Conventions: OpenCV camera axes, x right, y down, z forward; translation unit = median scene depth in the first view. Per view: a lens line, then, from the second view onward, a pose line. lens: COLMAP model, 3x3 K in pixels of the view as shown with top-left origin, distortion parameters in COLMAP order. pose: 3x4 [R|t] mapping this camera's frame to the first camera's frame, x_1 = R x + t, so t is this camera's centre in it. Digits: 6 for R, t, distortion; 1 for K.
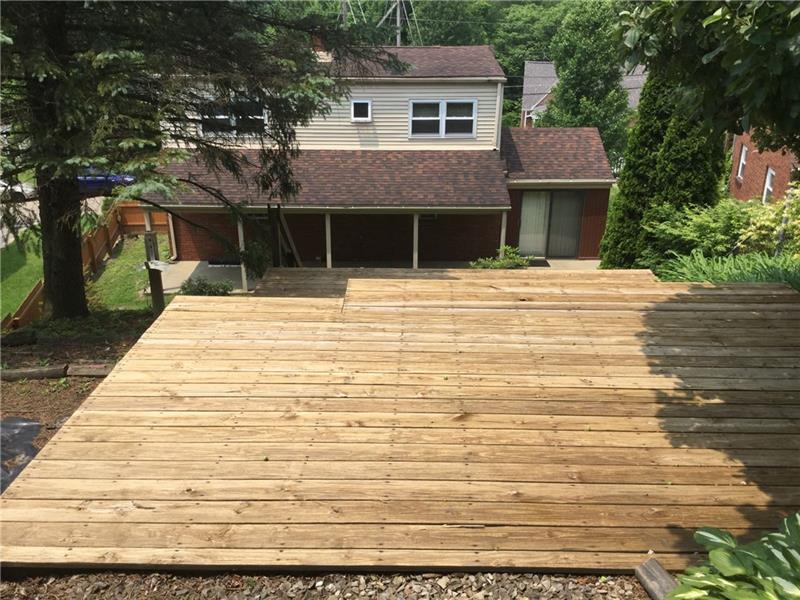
lens RADIAL K [[714.2, 0, 400.0], [0, 714.2, 300.0], [0, 0, 1]] dist [0.145950, -0.288084]
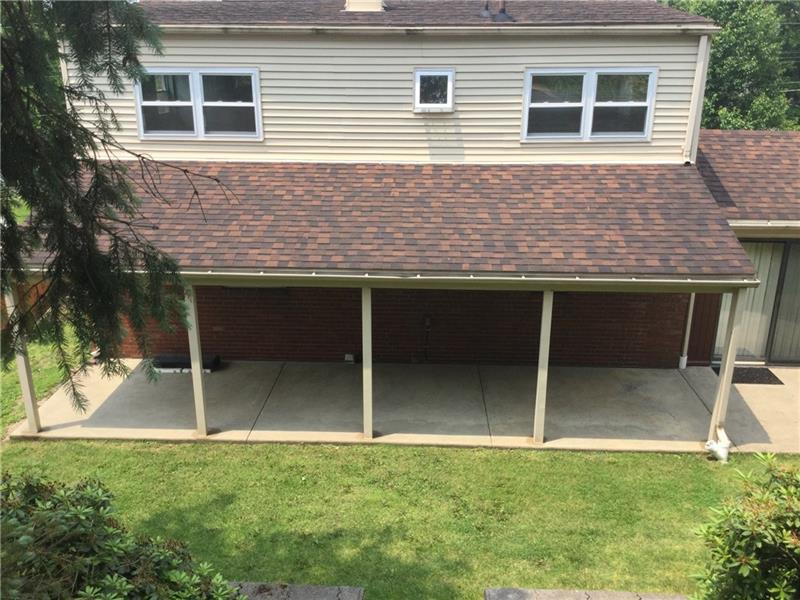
lens RADIAL K [[714.2, 0, 400.0], [0, 714.2, 300.0], [0, 0, 1]] dist [0.145950, -0.288084]
pose [[0.998077, 0.015209, -0.060098, -0.044348], [-0.018149, 0.998649, -0.048694, -0.081413], [0.059277, 0.049691, 0.997004, 0.472458]]
